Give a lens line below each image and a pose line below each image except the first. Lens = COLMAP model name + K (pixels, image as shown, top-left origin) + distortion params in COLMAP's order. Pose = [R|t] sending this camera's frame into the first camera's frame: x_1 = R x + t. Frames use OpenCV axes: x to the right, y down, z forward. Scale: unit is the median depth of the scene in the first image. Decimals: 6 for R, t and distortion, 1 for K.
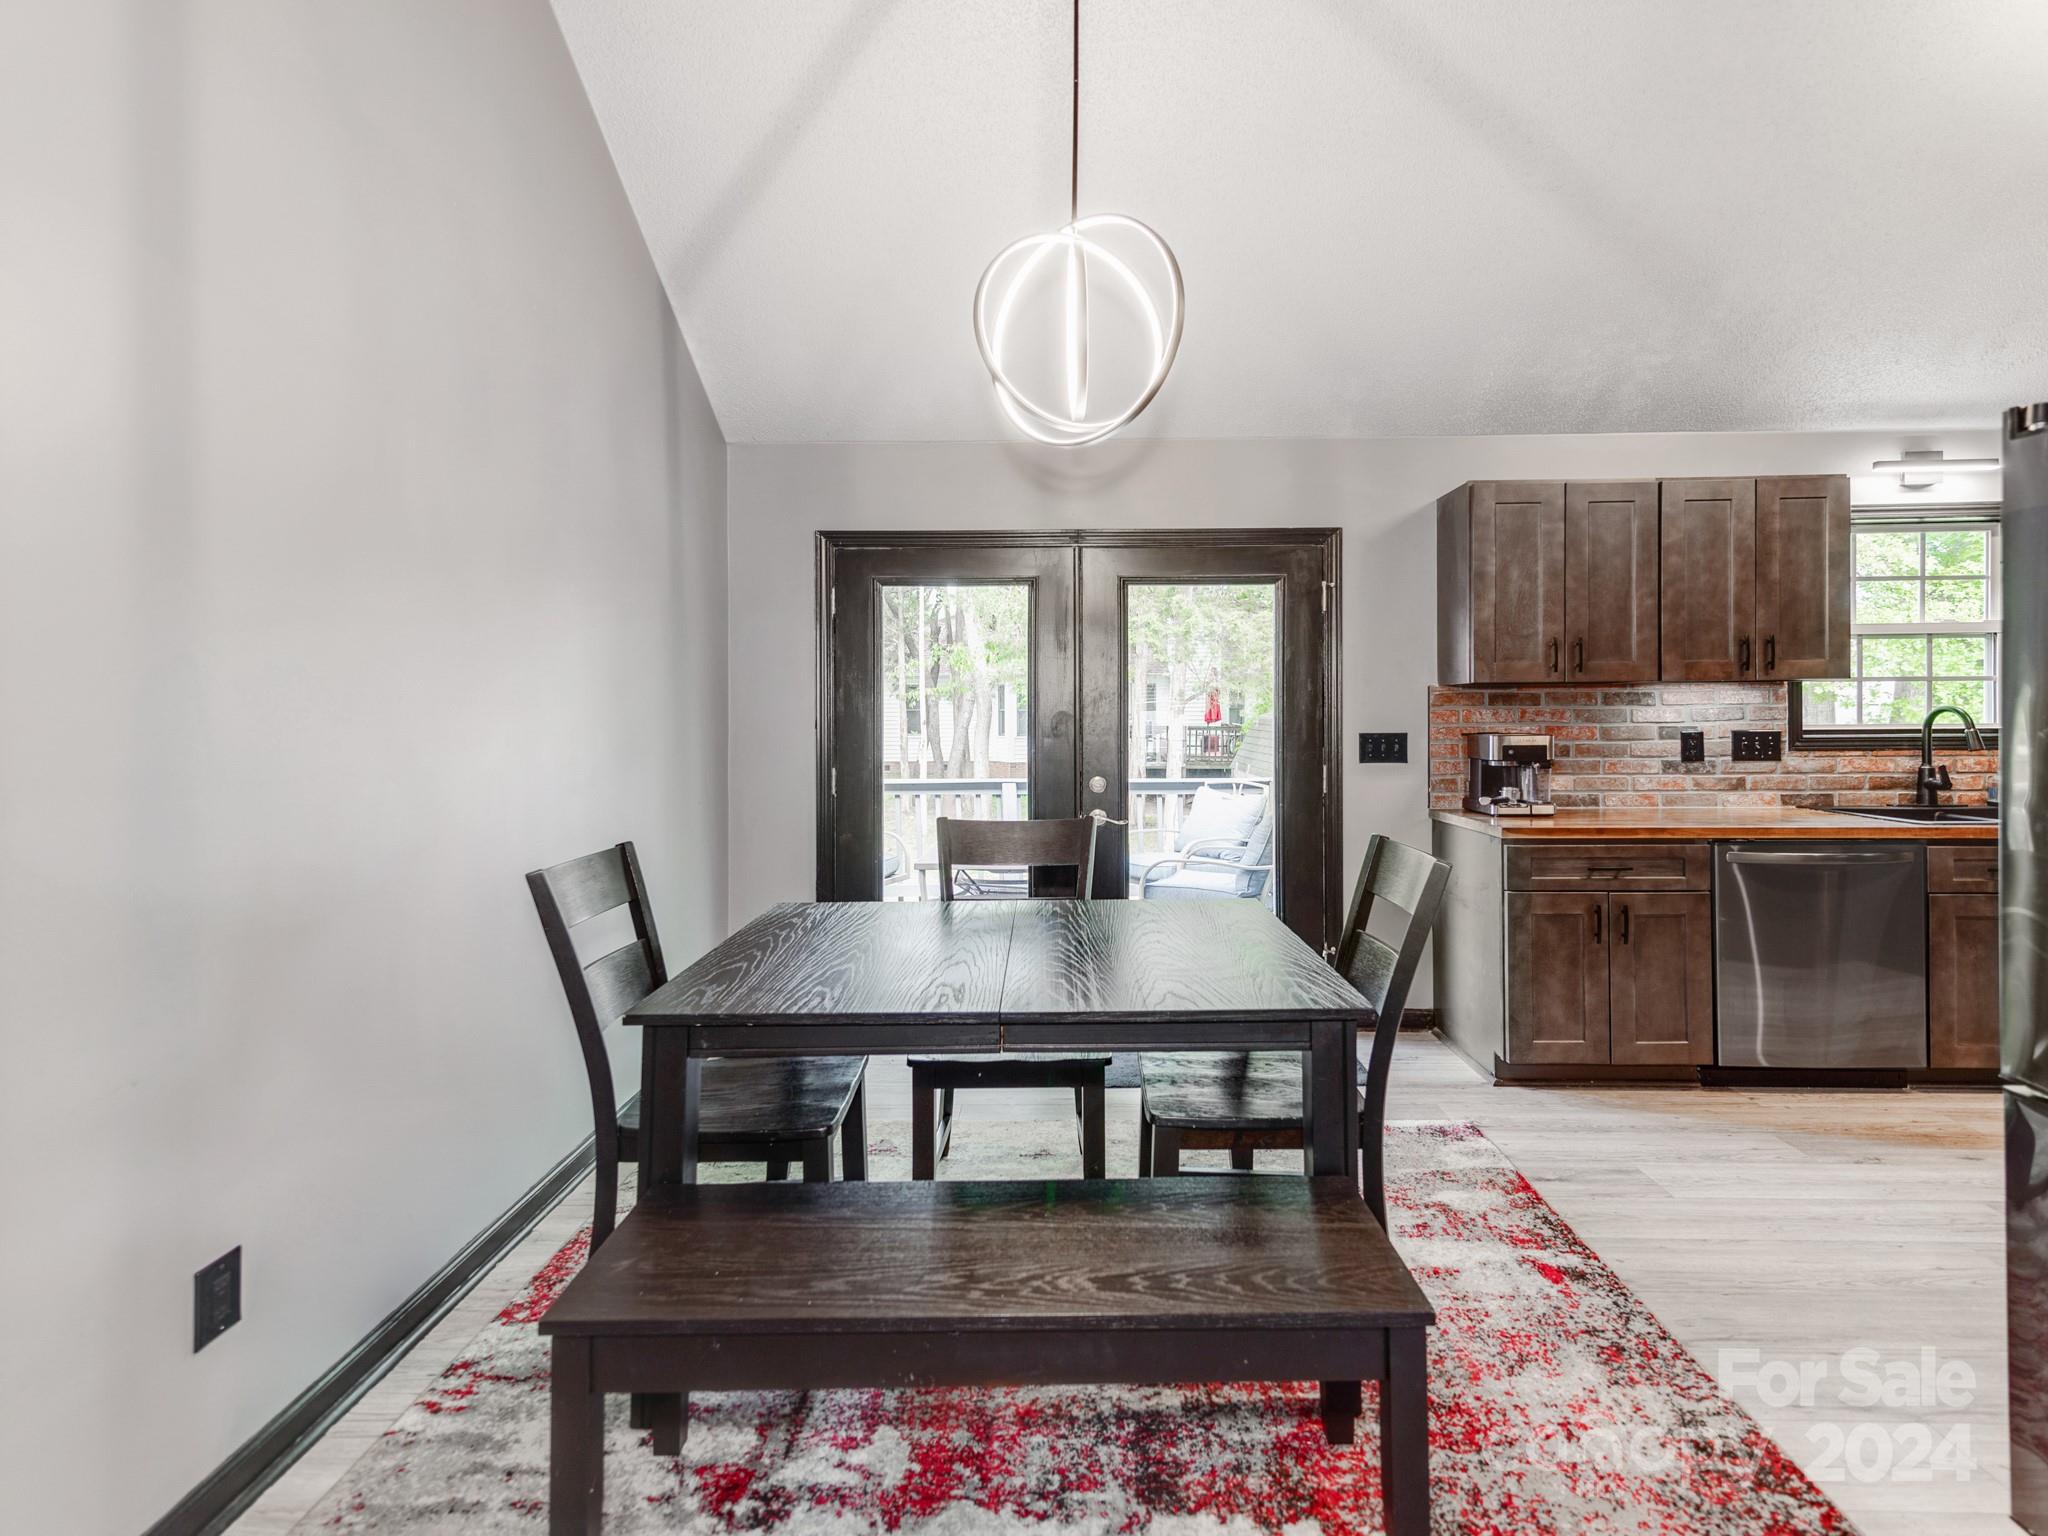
lens RADIAL K [[987.1, 0, 964.8], [0, 987.1, 713.0], [0, 0, 1]] dist [0.013935, -0.001992]
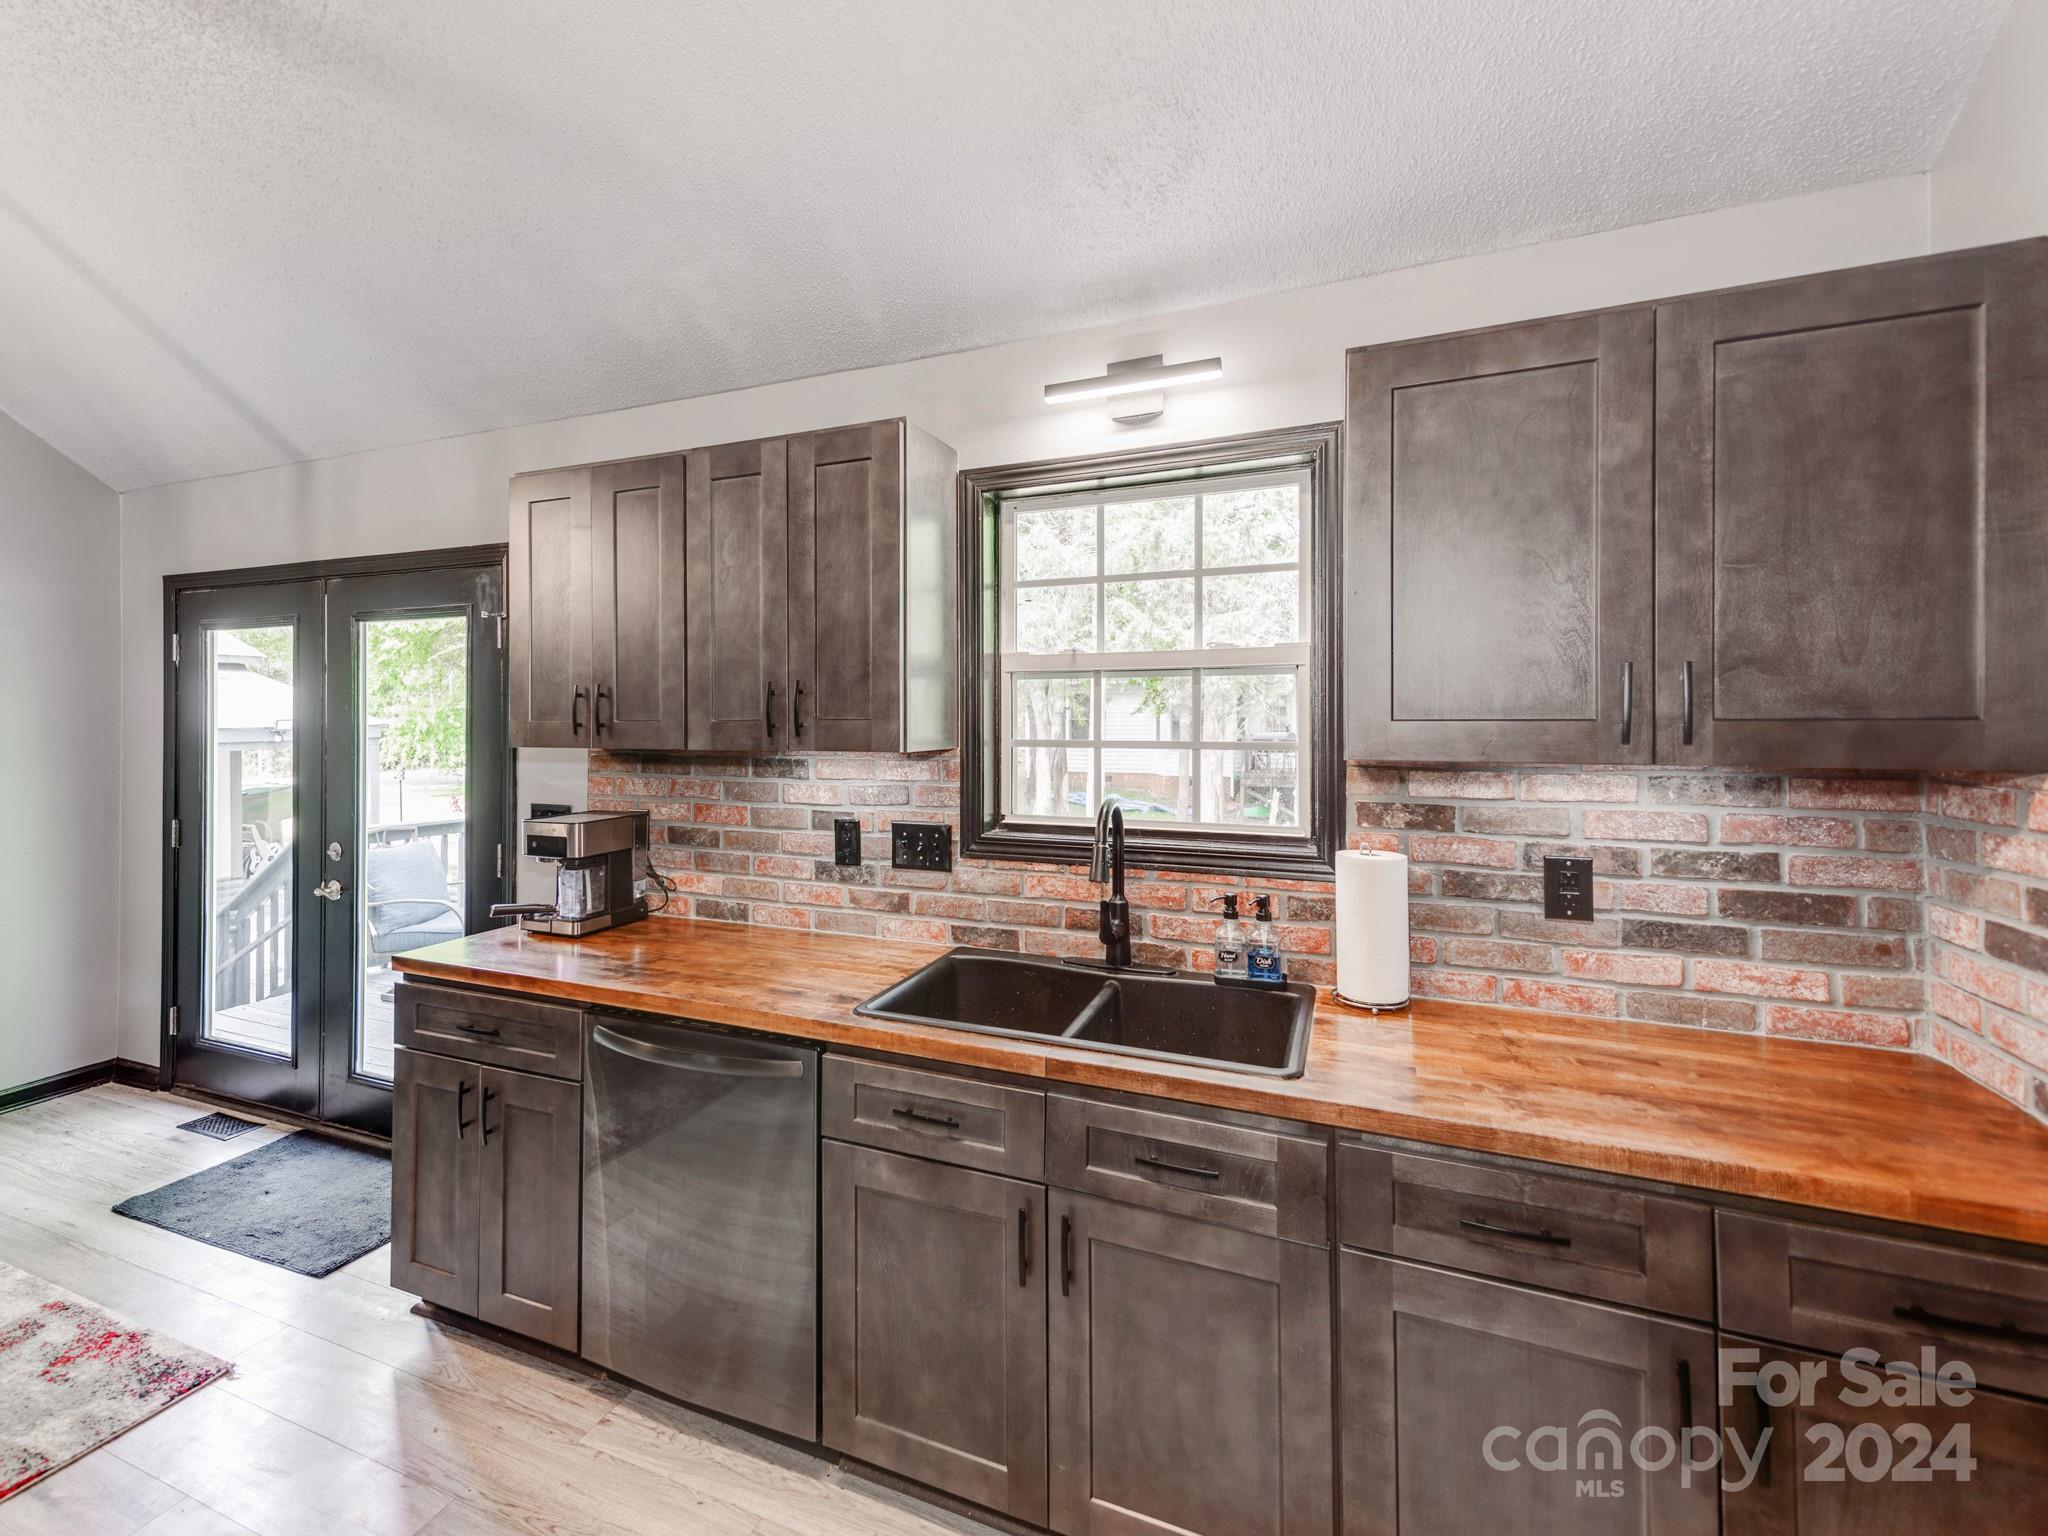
lens RADIAL K [[978.4, 0, 937.2], [0, 978.4, 713.7], [0, 0, 1]] dist [0.021872, 0.000205]
pose [[0.937516, -0.002113, -0.347936, 1.020593], [0.002409, 0.999997, 0.000418, -0.053064], [0.347934, -0.001230, 0.937518, 0.406120]]
